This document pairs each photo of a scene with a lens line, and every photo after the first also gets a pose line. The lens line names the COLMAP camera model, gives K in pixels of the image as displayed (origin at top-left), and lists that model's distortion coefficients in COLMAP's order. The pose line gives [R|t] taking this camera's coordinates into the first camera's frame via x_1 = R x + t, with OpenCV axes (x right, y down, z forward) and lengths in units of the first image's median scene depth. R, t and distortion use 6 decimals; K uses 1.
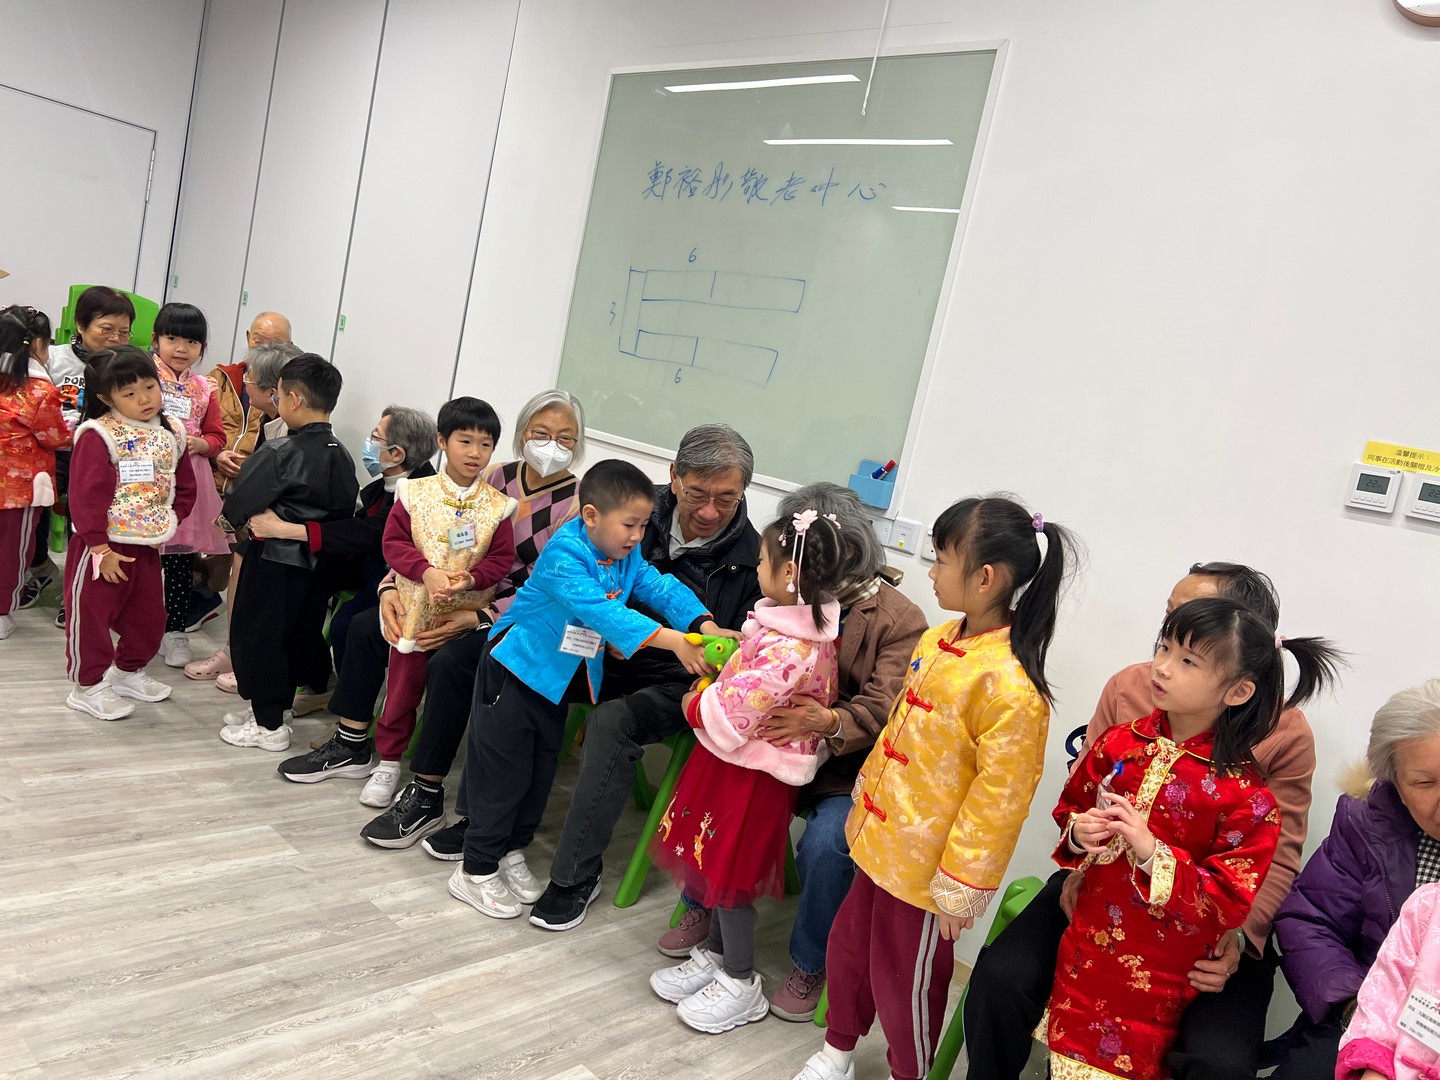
lens RADIAL K [[1086.1, 0, 720.0], [0, 1086.1, 540.0], [0, 0, 1]] dist [0.035855, 0.002363]
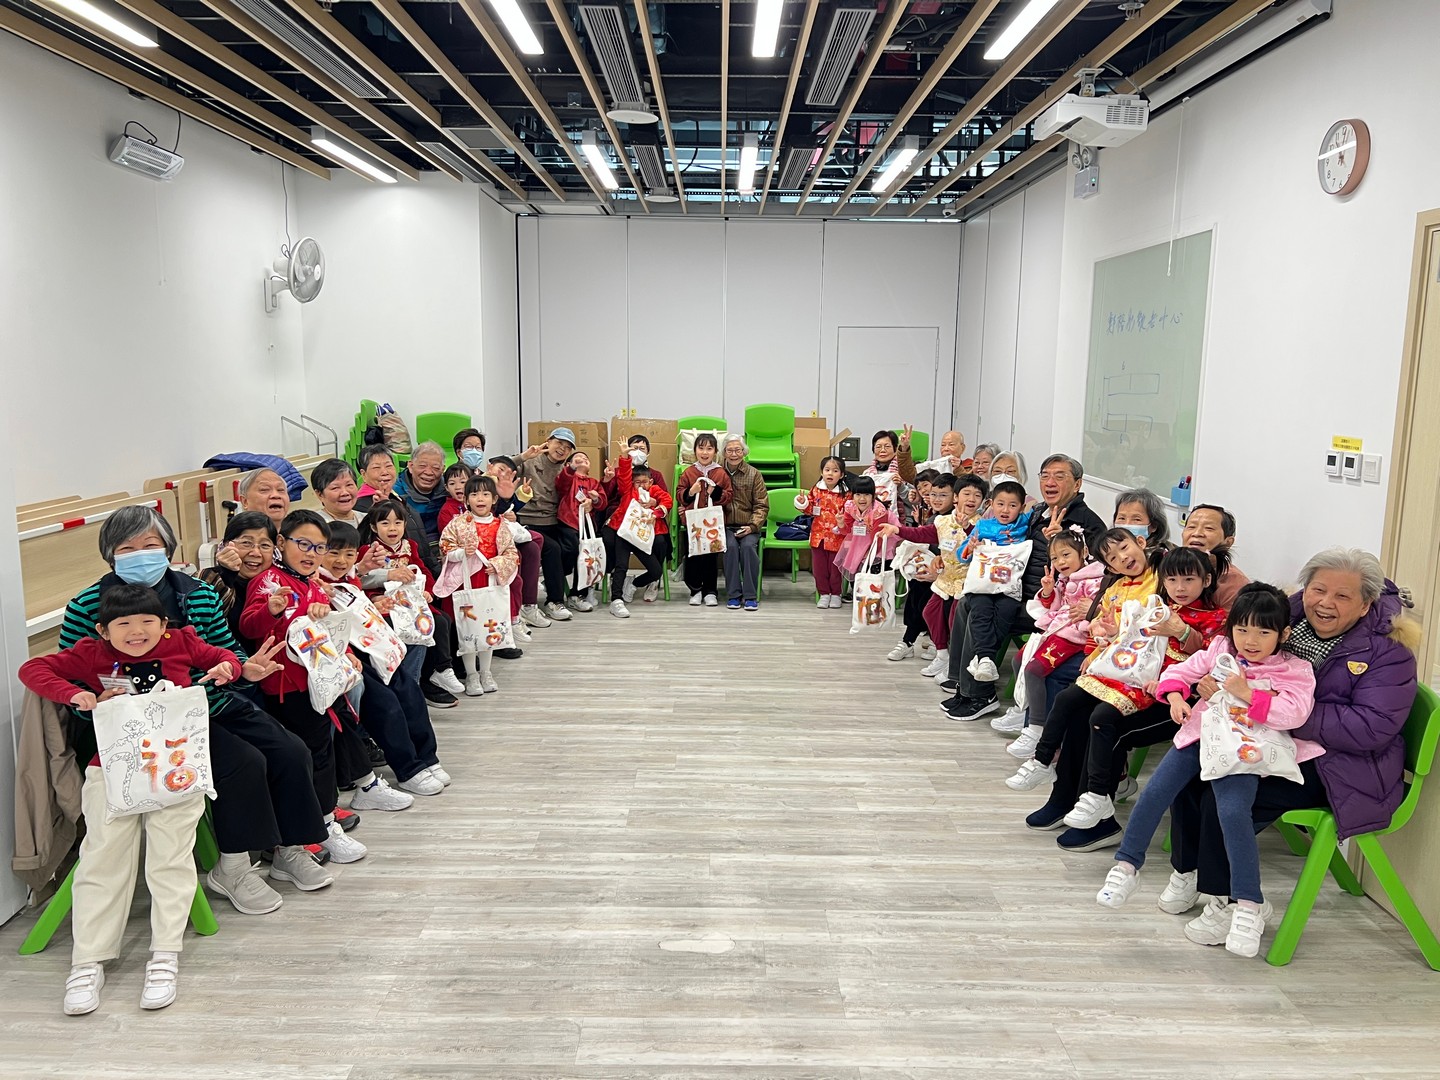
lens RADIAL K [[1086.1, 0, 720.0], [0, 1086.1, 540.0], [0, 0, 1]] dist [0.035855, 0.002363]
pose [[0.664558, -0.086531, -0.742210, 1.143743], [0.037455, 0.995881, -0.082569, 0.168079], [0.746298, 0.027073, 0.665061, -0.806481]]
